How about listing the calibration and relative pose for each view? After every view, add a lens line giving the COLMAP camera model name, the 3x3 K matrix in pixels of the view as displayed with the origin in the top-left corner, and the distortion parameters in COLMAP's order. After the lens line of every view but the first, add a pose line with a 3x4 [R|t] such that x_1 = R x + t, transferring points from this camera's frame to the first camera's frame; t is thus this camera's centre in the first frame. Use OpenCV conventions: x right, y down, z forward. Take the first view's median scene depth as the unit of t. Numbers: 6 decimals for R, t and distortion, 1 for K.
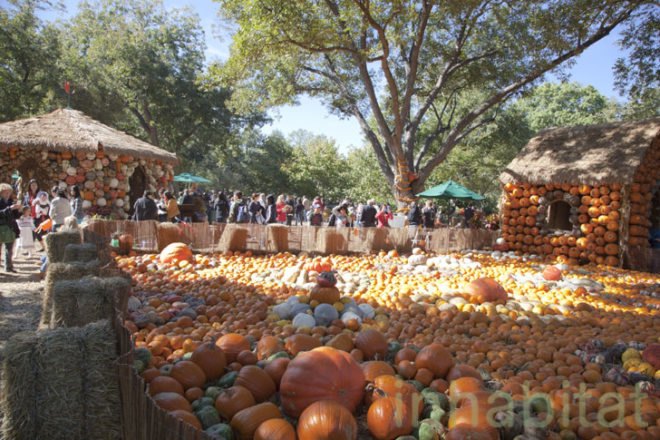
lens RADIAL K [[451.7, 0, 332.8], [0, 451.7, 221.0], [0, 0, 1]] dist [-0.118814, 0.076453]
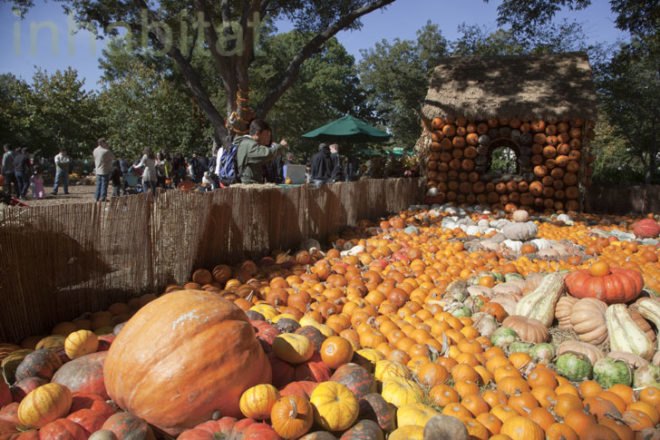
lens RADIAL K [[451.7, 0, 332.8], [0, 451.7, 221.0], [0, 0, 1]] dist [-0.118814, 0.076453]
pose [[0.806945, -0.099751, 0.582143, -0.284076], [0.042556, 0.992893, 0.111145, 0.000956], [-0.589092, -0.064914, 0.805454, 0.536537]]
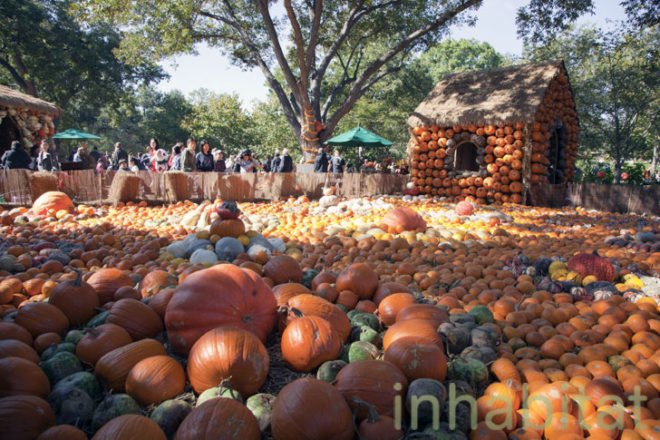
lens RADIAL K [[451.7, 0, 332.8], [0, 451.7, 221.0], [0, 0, 1]] dist [-0.118814, 0.076453]
pose [[0.979077, -0.051285, 0.196922, 0.005339], [0.034808, 0.995666, 0.086243, 0.037598], [-0.200492, -0.077584, 0.976619, 0.053904]]
